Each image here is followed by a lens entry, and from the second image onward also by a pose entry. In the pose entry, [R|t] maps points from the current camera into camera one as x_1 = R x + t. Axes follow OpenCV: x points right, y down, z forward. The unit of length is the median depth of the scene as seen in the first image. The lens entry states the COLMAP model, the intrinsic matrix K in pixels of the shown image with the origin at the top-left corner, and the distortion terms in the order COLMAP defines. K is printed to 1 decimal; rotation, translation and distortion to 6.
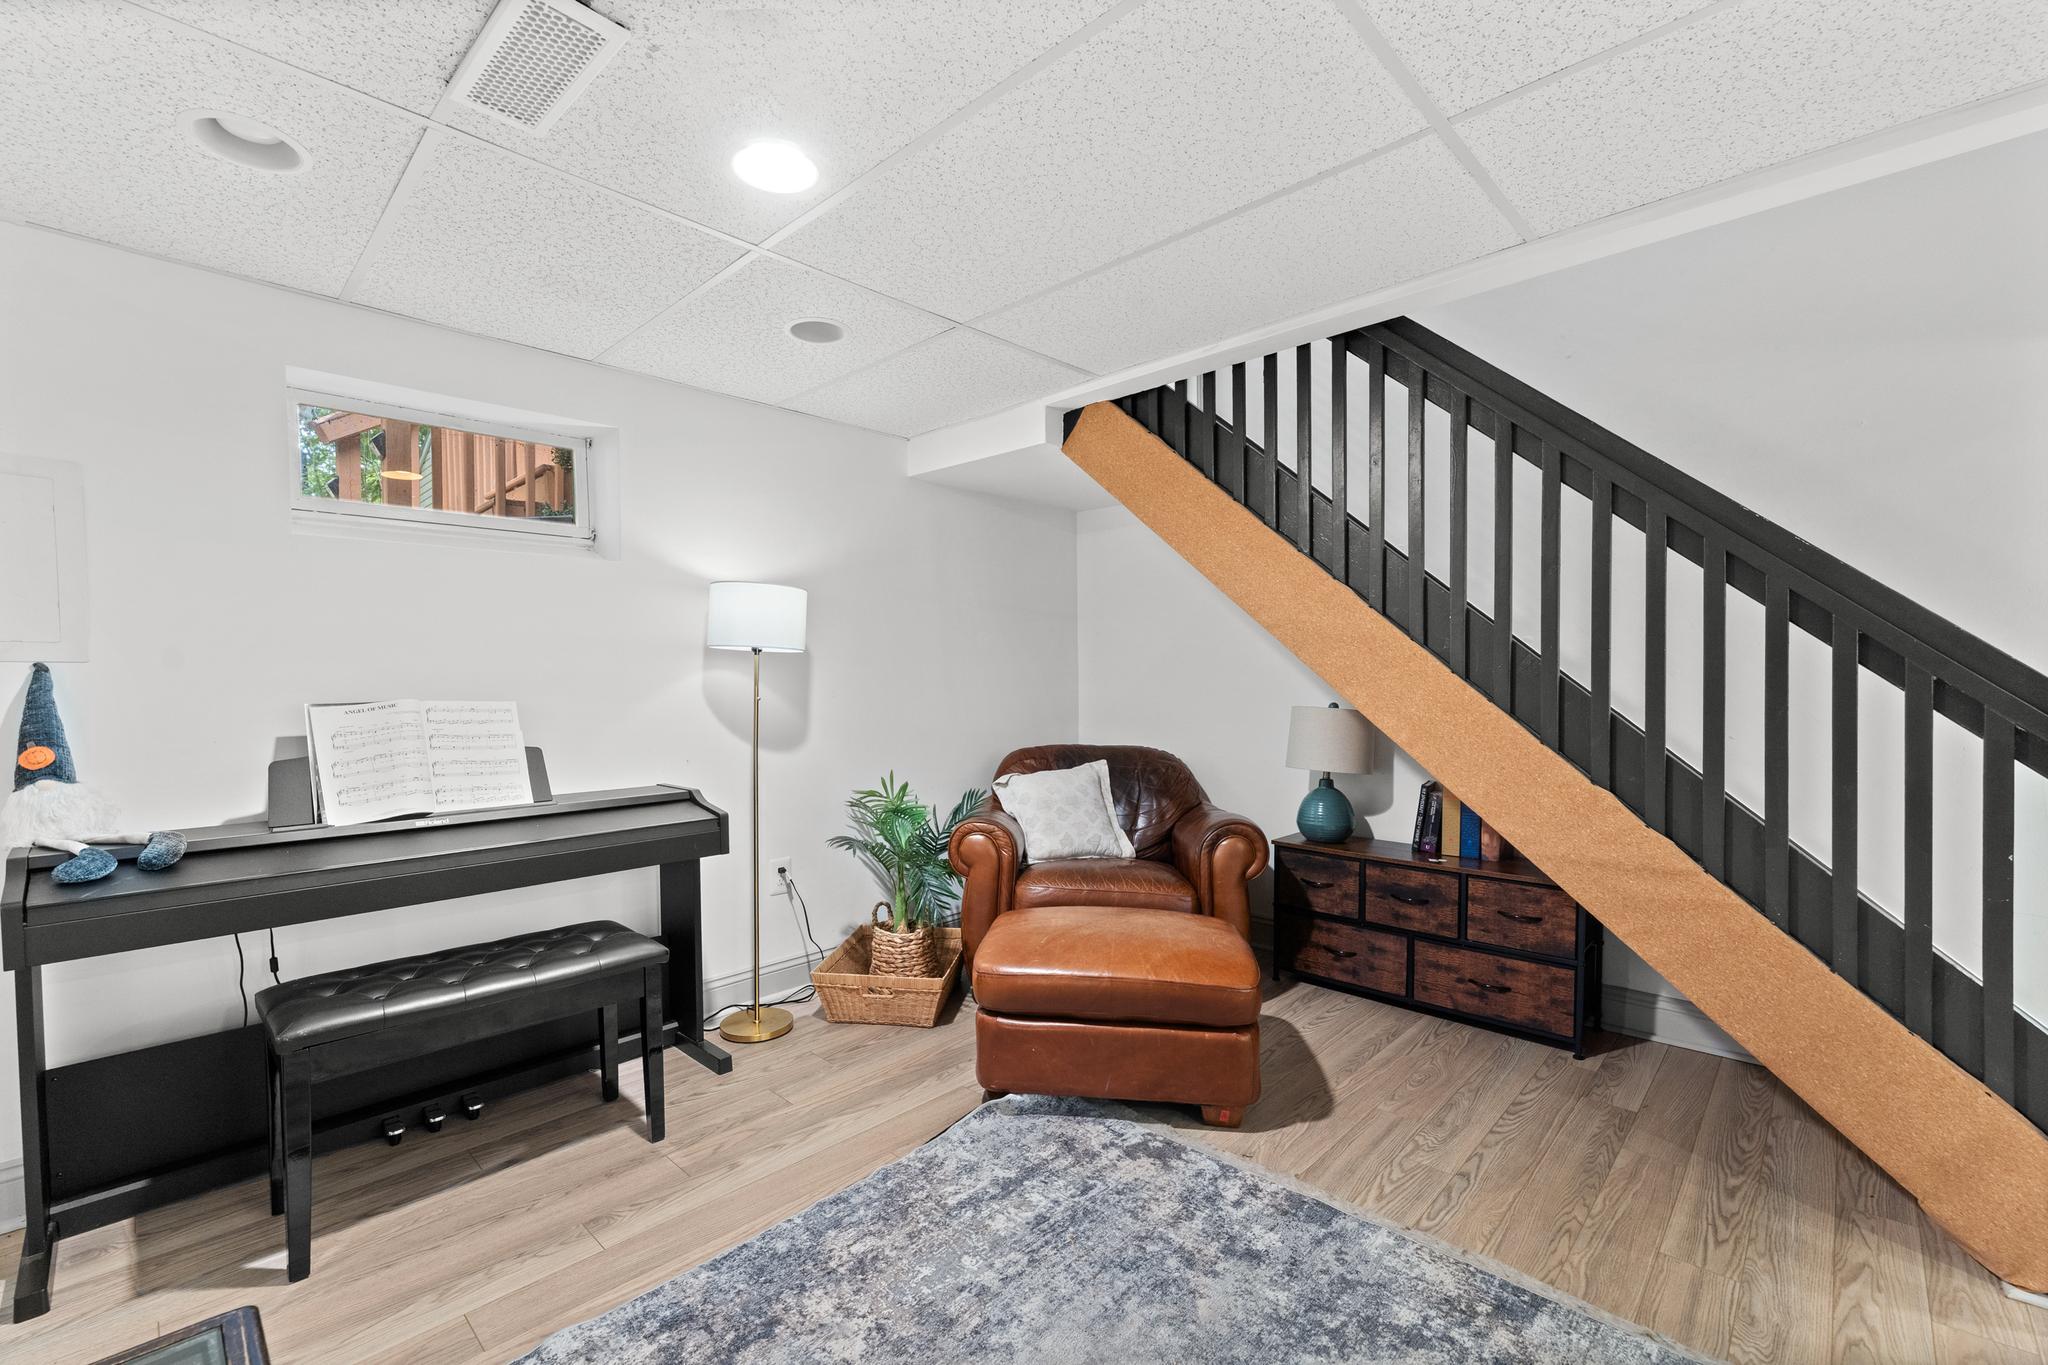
lens RADIAL K [[859.4, 0, 1007.1], [0, 859.4, 696.0], [0, 0, 1]] dist [-0.001257, -0.000340]
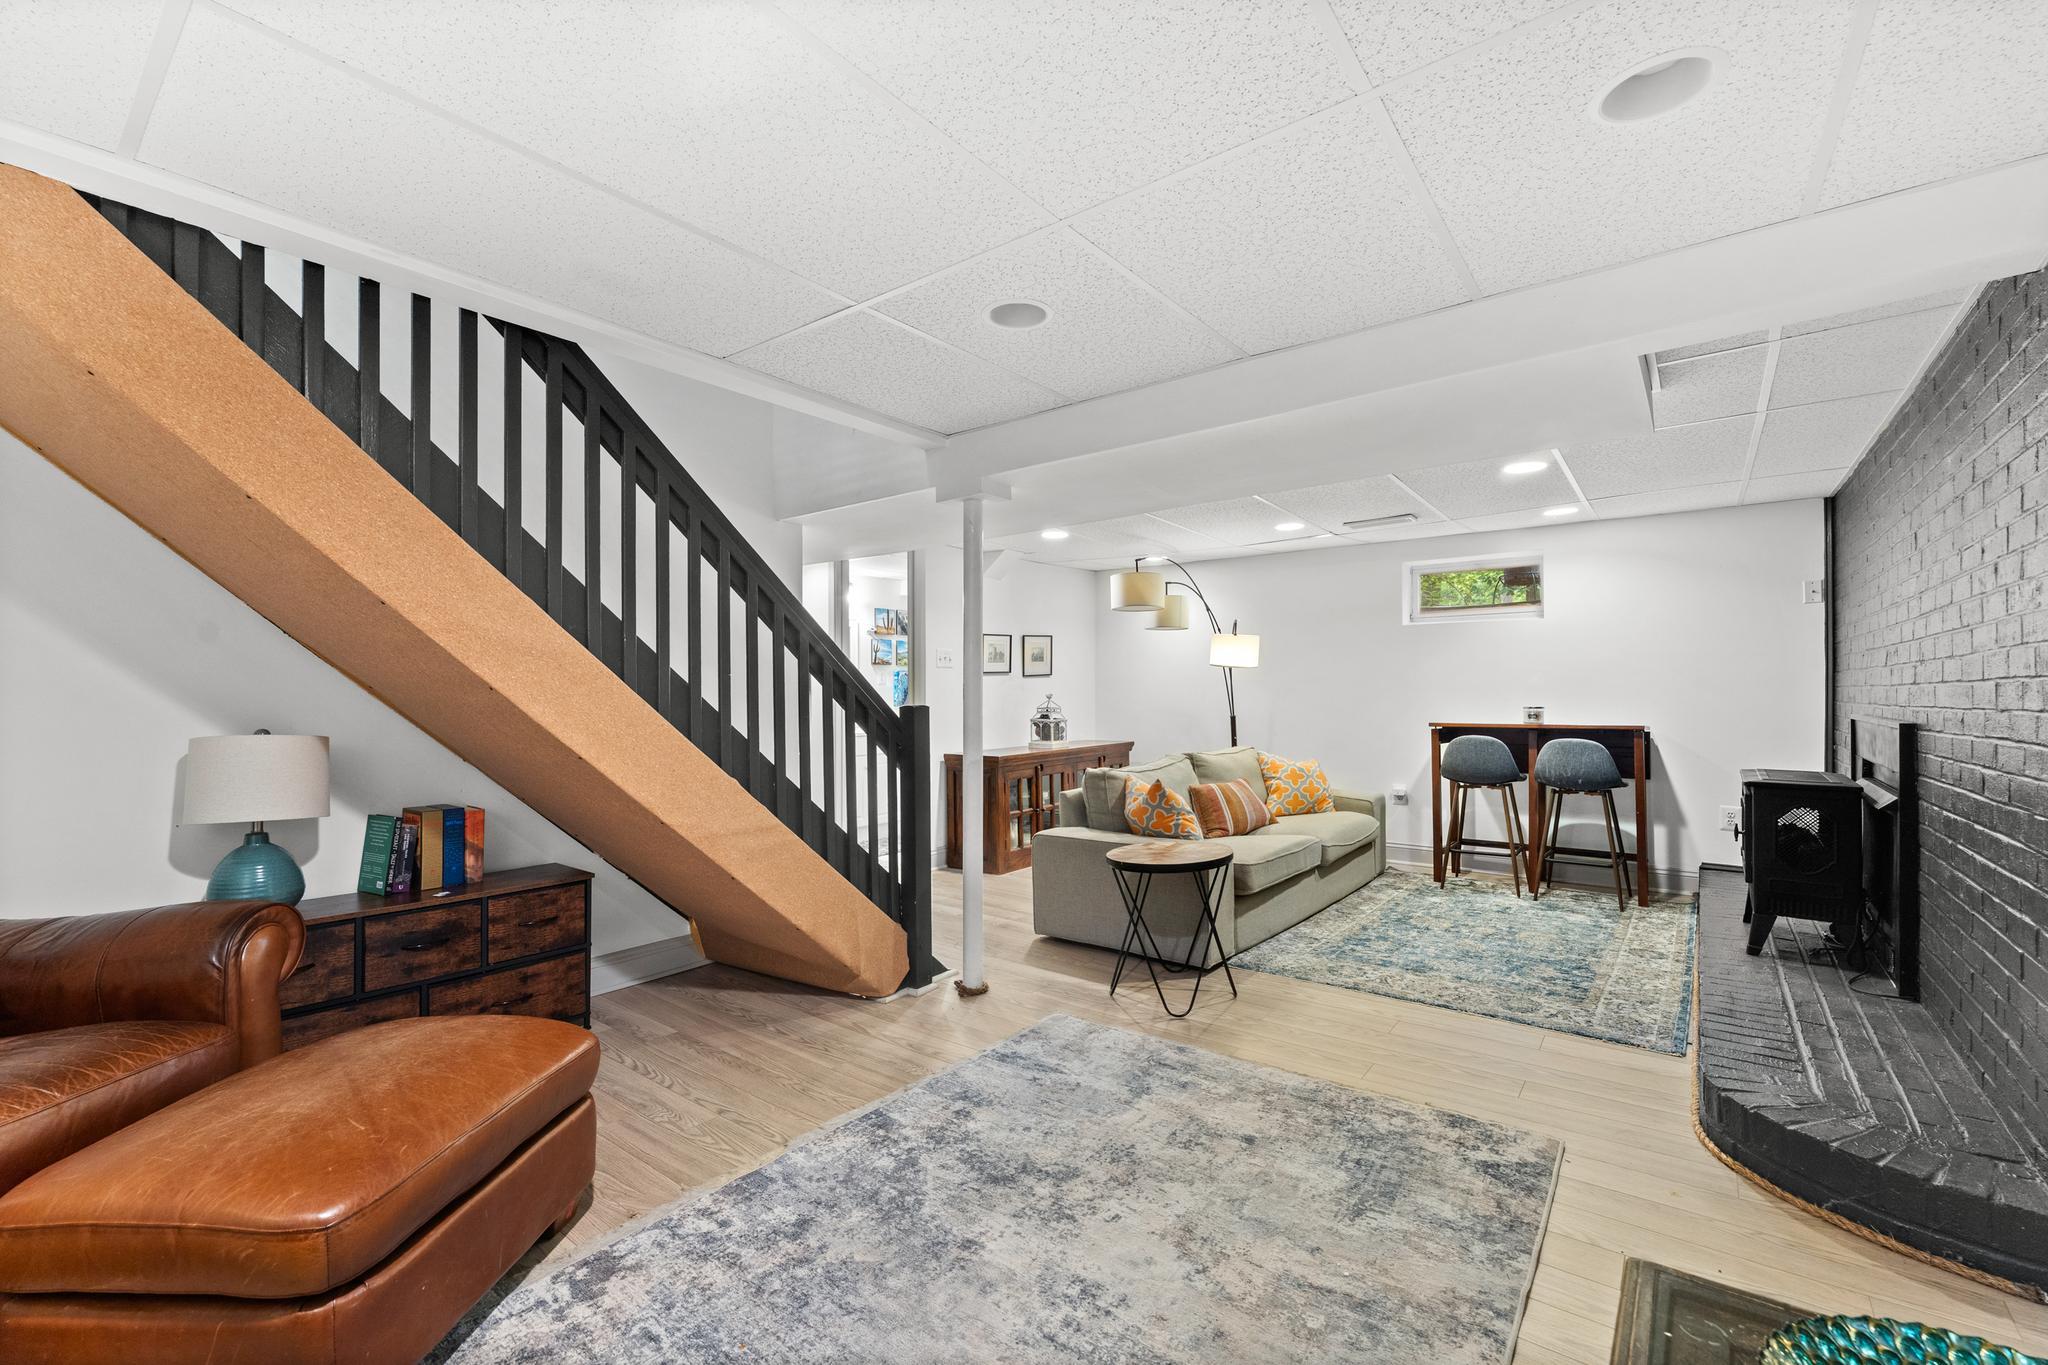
lens RADIAL K [[858.7, 0, 1018.8], [0, 858.7, 671.0], [0, 0, 1]] dist [0.000105, -0.000042]
pose [[-0.094224, 0.034881, 0.994940, -0.713444], [0.023604, 0.999183, -0.032795, -0.004357], [-0.995271, 0.020395, -0.094970, 0.688697]]
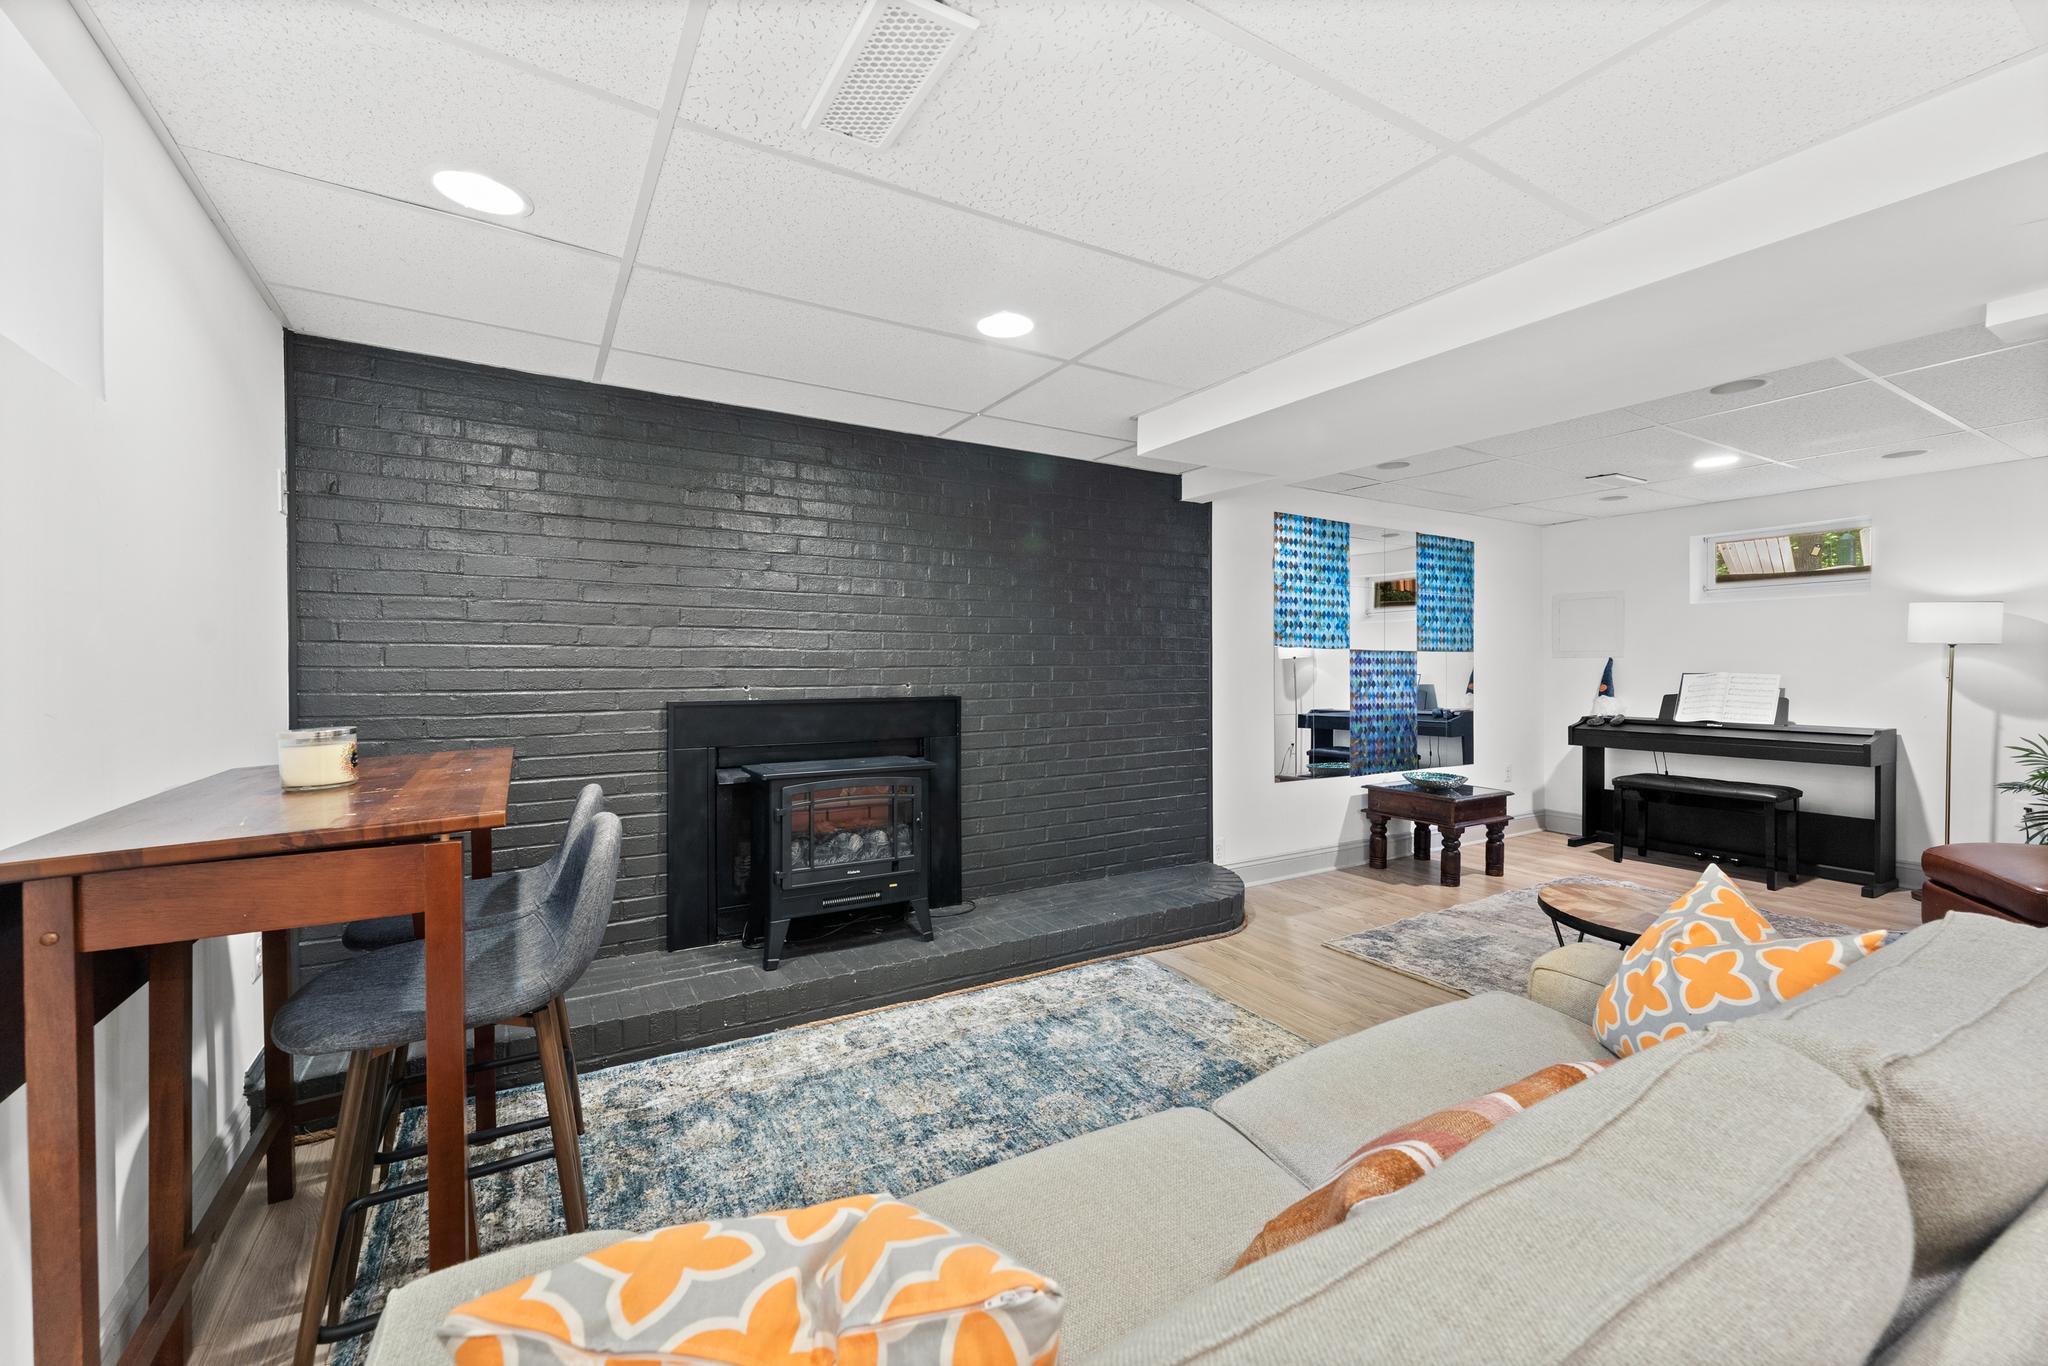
lens RADIAL K [[834.2, 0, 1024.0], [0, 834.2, 673.6], [0, 0, 1]] dist [0.000643, -0.000306]
pose [[-0.251290, 0.015561, -0.967787, 2.153941], [-0.014420, 0.999700, 0.019818, -0.010353], [0.967805, 0.018935, -0.250990, -0.267810]]
